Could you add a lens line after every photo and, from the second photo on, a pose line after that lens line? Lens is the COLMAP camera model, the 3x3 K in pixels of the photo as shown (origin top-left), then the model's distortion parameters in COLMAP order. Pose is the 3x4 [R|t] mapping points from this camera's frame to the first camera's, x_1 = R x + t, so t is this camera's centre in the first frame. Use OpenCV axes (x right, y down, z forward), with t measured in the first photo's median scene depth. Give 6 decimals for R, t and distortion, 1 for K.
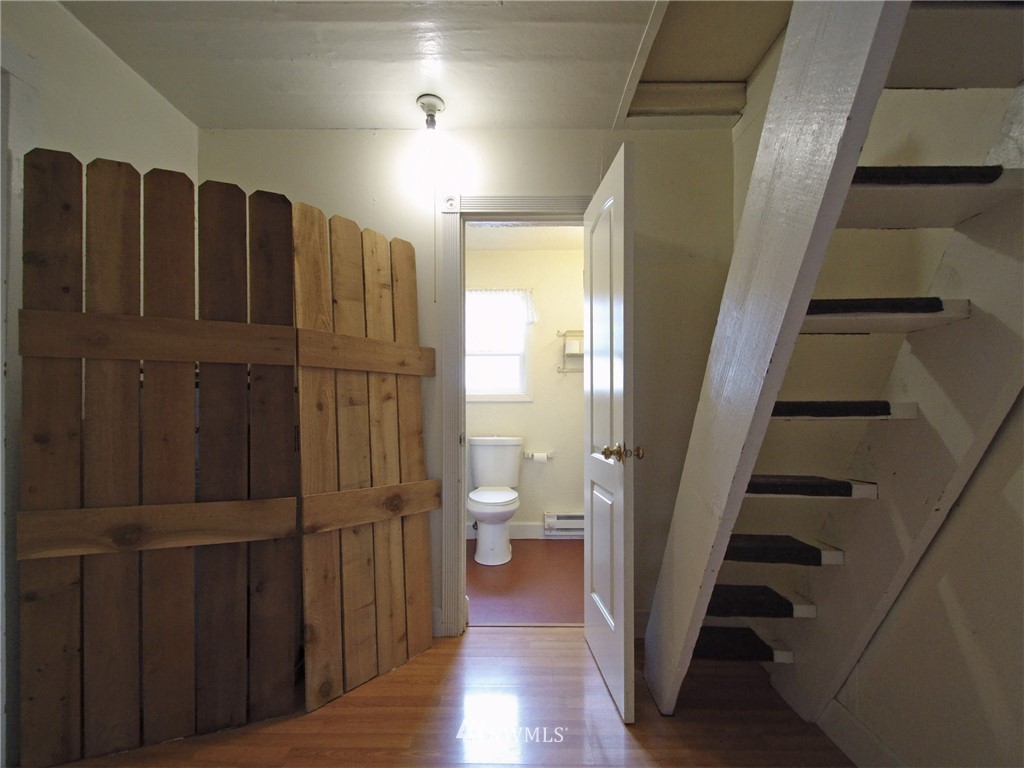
lens RADIAL K [[474.7, 0, 513.6], [0, 474.7, 379.8], [0, 0, 1]] dist [0.034088, -0.014224]
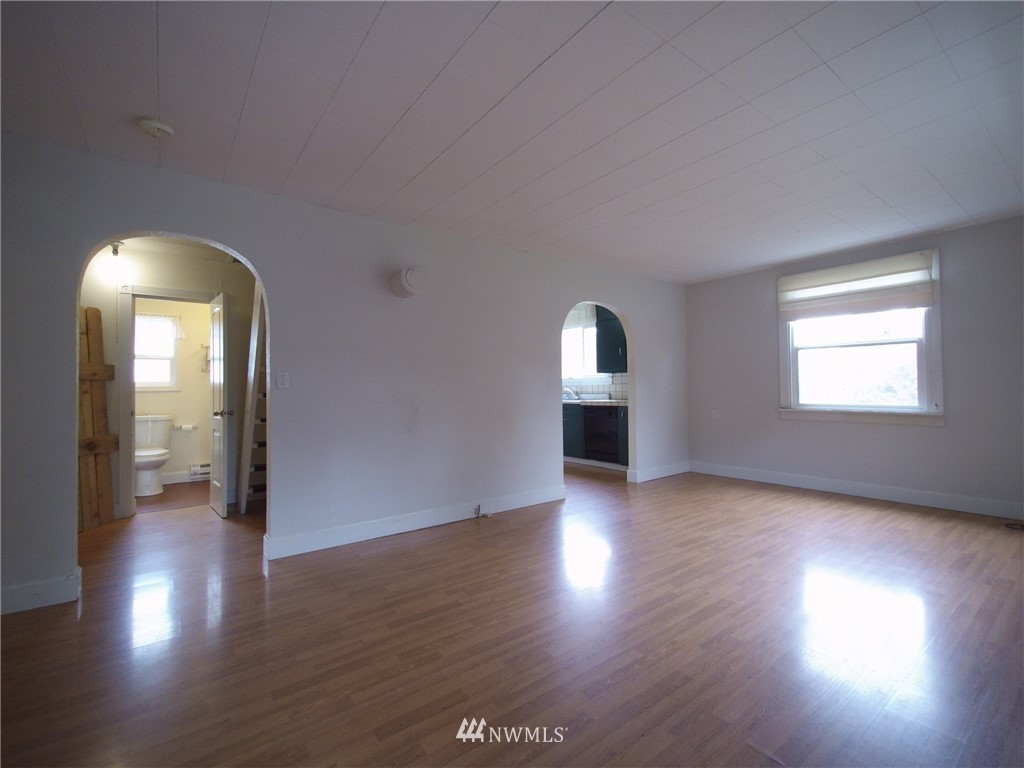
lens RADIAL K [[474.7, 0, 513.6], [0, 474.7, 379.8], [0, 0, 1]] dist [0.034088, -0.014224]
pose [[0.802828, 0.000136, 0.596211, -0.025915], [-0.024565, 0.999158, 0.032850, -0.075303], [-0.595705, -0.041019, 0.802155, -1.004461]]
